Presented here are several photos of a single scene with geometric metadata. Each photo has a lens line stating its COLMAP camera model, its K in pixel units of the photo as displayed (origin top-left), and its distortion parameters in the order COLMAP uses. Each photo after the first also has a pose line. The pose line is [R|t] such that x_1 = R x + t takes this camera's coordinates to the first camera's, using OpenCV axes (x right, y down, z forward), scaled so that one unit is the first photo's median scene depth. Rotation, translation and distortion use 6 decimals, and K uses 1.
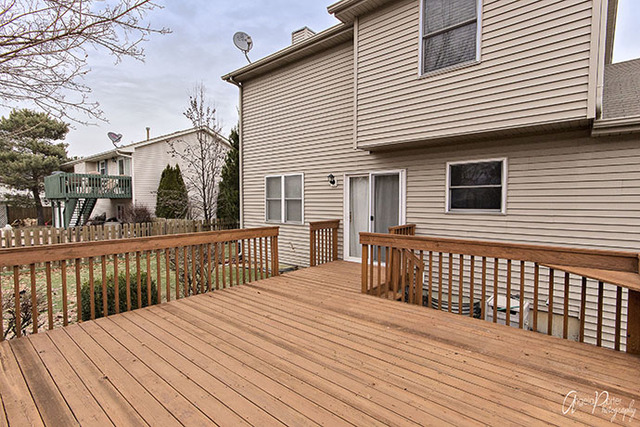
lens RADIAL K [[302.4, 0, 320.0], [0, 302.4, 213.5], [0, 0, 1]] dist [-0.000046, 0.000176]
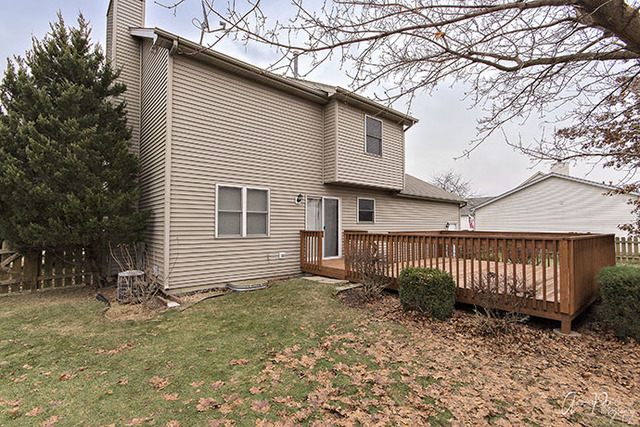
lens RADIAL K [[302.4, 0, 320.0], [0, 302.4, 213.5], [0, 0, 1]] dist [-0.000046, 0.000176]
pose [[0.174111, 0.051917, 0.983356, -1.165821], [0.051549, 0.996759, -0.061752, 0.031687], [-0.983376, 0.061442, 0.170871, 0.699801]]
